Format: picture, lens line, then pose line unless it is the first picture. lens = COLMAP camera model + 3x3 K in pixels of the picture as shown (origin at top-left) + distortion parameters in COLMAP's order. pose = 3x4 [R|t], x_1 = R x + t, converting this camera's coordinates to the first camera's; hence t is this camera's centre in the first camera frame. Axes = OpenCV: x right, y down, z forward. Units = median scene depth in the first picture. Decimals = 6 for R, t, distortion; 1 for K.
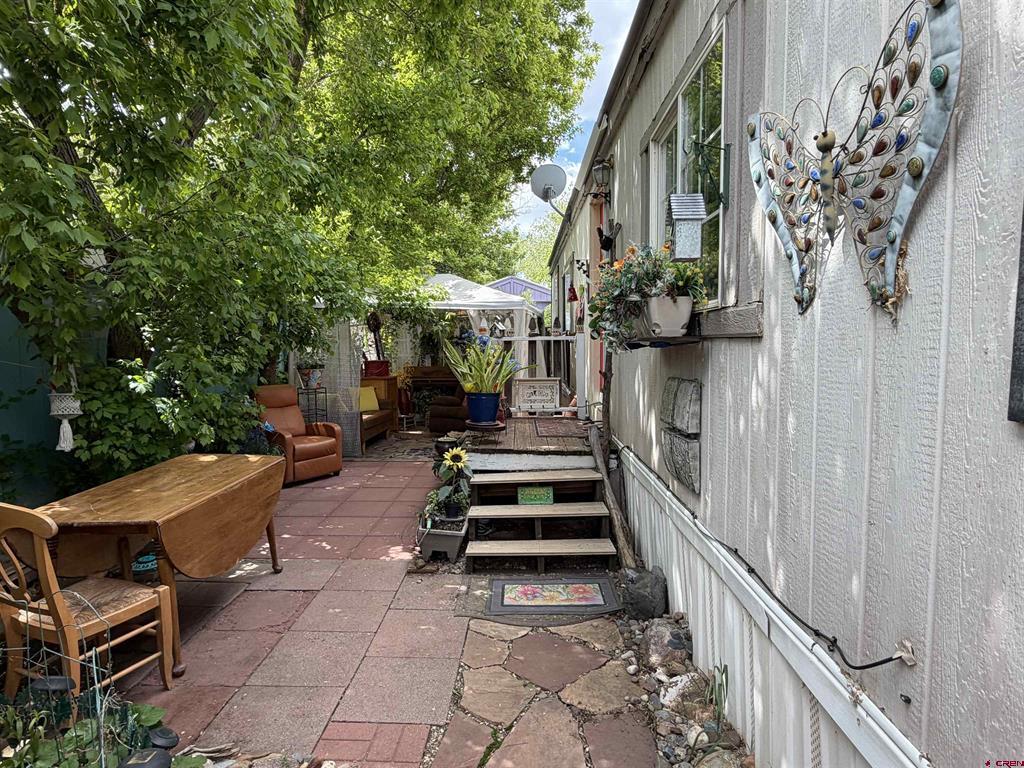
lens RADIAL K [[570.1, 0, 508.4], [0, 570.1, 384.4], [0, 0, 1]] dist [-0.000907, 0.000952]
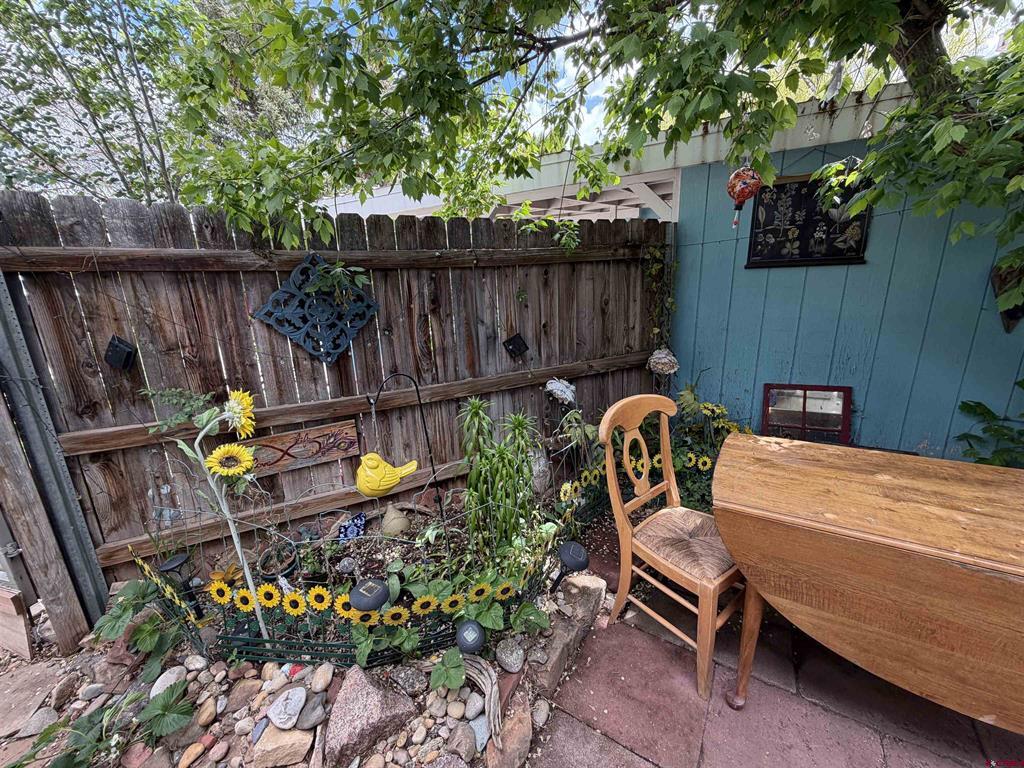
lens RADIAL K [[410.4, 0, 512.0], [0, 410.4, 384.0], [0, 0, 1]] dist [0.000377, 0.000004]
pose [[-0.504046, 0.236873, -0.830559, -0.041608], [-0.023496, 0.957539, 0.287346, -0.031252], [0.863357, 0.164350, -0.477078, 0.567706]]
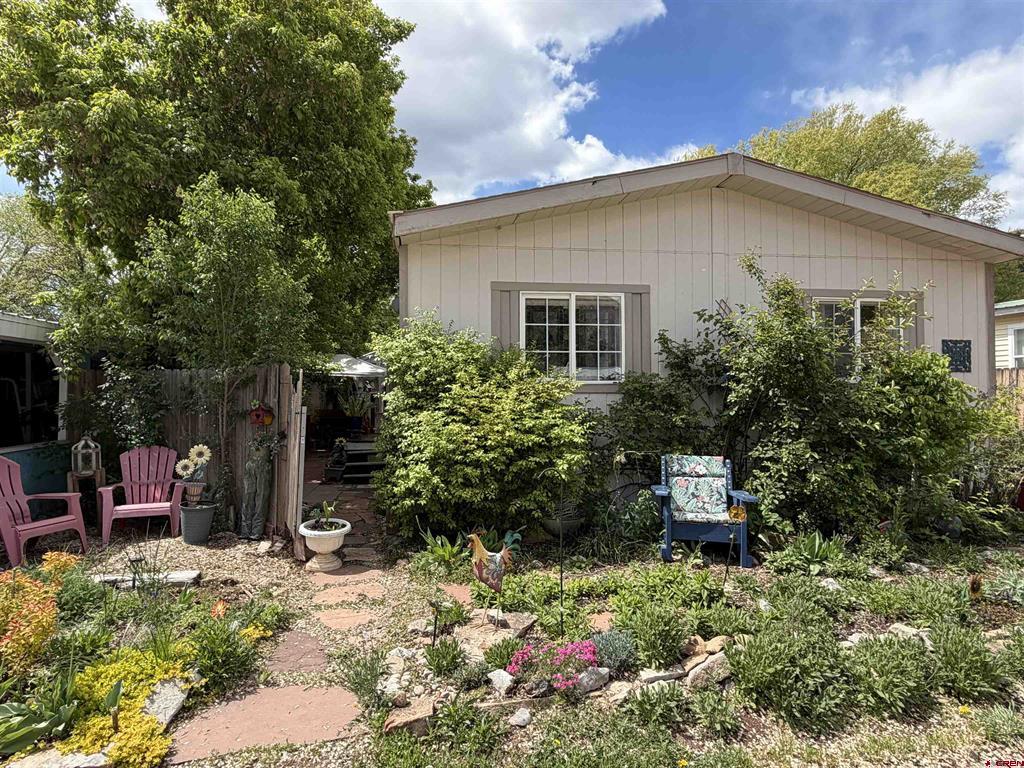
lens RADIAL K [[570.1, 0, 508.4], [0, 570.1, 384.4], [0, 0, 1]] dist [-0.000907, 0.000952]
pose [[0.987326, 0.005598, 0.158609, 0.214433], [0.008551, 0.996050, -0.088382, 0.099415], [-0.158477, 0.088618, 0.983378, -1.448781]]
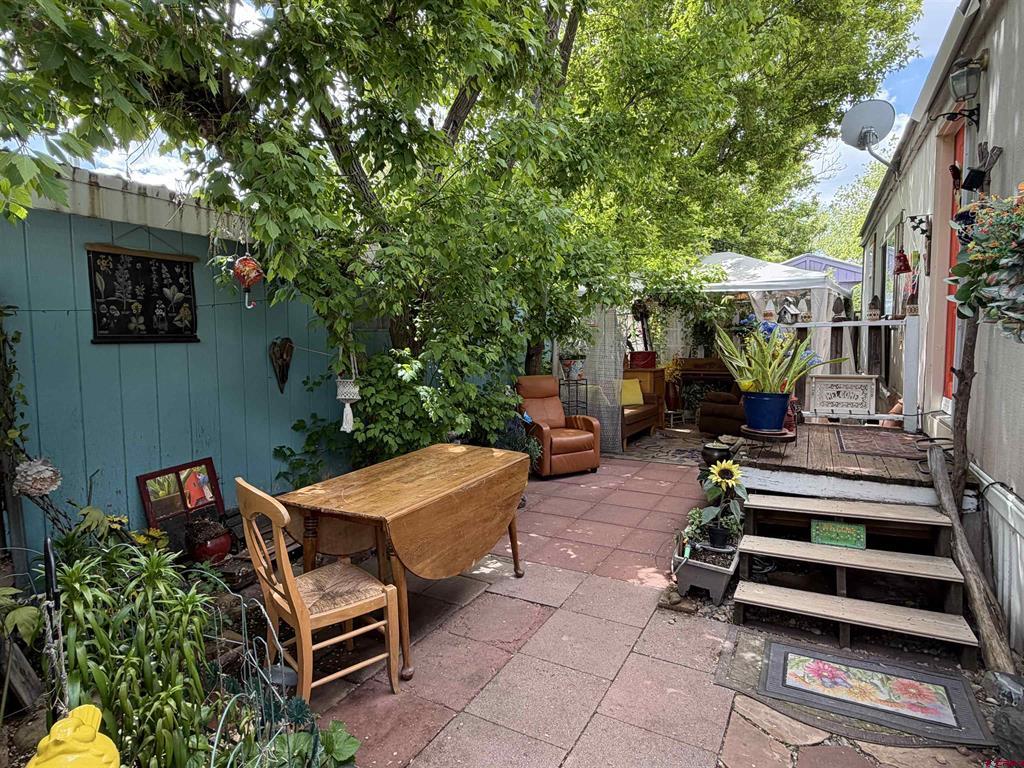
lens RADIAL K [[570.1, 0, 508.4], [0, 570.1, 384.4], [0, 0, 1]] dist [-0.000907, 0.000952]
pose [[0.891009, 0.031924, -0.452861, -0.004858], [-0.024731, 0.999456, 0.021798, -0.005418], [0.453311, -0.008223, 0.891315, 0.137934]]
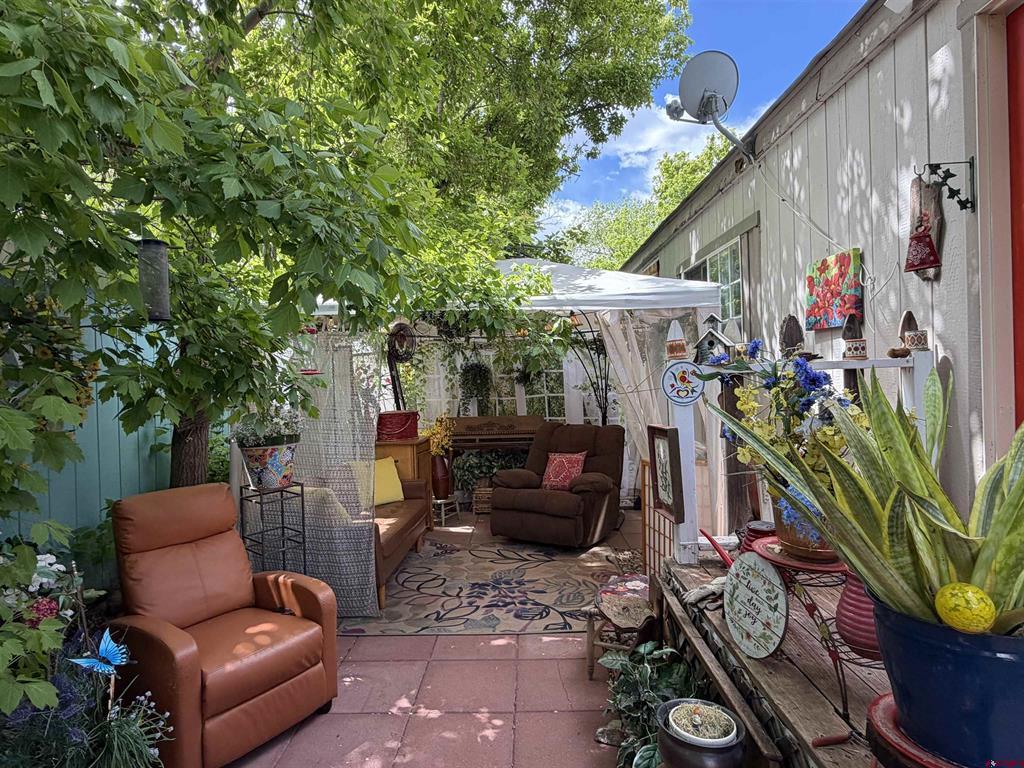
lens RADIAL K [[570.1, 0, 508.4], [0, 570.1, 384.4], [0, 0, 1]] dist [-0.000907, 0.000952]
pose [[0.999753, -0.022141, 0.001959, -0.246331], [0.022217, 0.998079, -0.057841, -0.071674], [-0.000675, 0.057870, 0.998324, 0.864078]]
